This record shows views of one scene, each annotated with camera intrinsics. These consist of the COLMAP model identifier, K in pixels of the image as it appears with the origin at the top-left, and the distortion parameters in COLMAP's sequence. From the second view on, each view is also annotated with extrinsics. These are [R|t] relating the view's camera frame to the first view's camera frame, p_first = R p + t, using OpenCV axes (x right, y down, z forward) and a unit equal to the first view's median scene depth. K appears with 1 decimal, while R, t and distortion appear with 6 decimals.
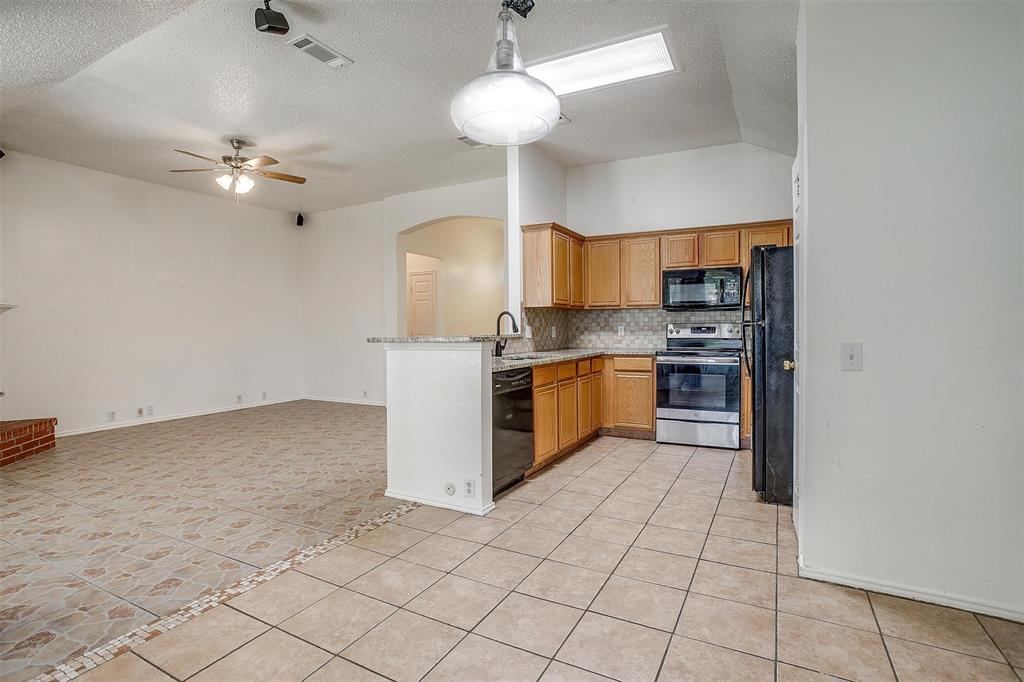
lens RADIAL K [[501.8, 0, 507.6], [0, 501.8, 336.5], [0, 0, 1]] dist [-0.058010, 0.031140]
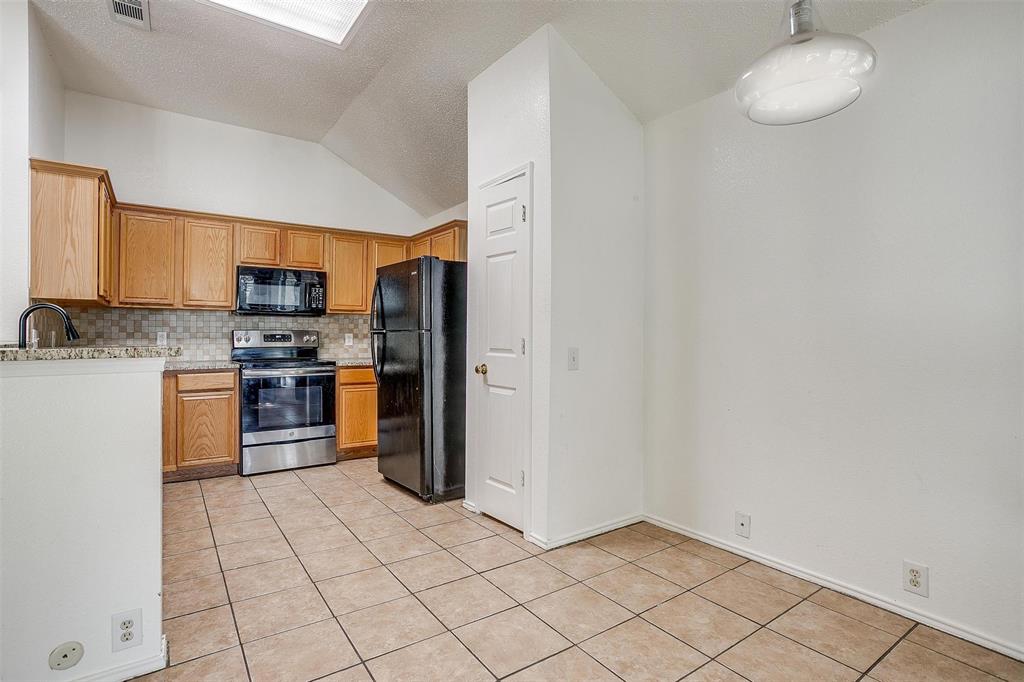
lens RADIAL K [[501.8, 0, 507.6], [0, 501.8, 336.5], [0, 0, 1]] dist [-0.058010, 0.031140]
pose [[0.446864, 0.009122, 0.894555, -0.229499], [0.006895, 0.999883, -0.013640, -0.000870], [-0.894575, 0.012263, 0.446749, 0.251159]]
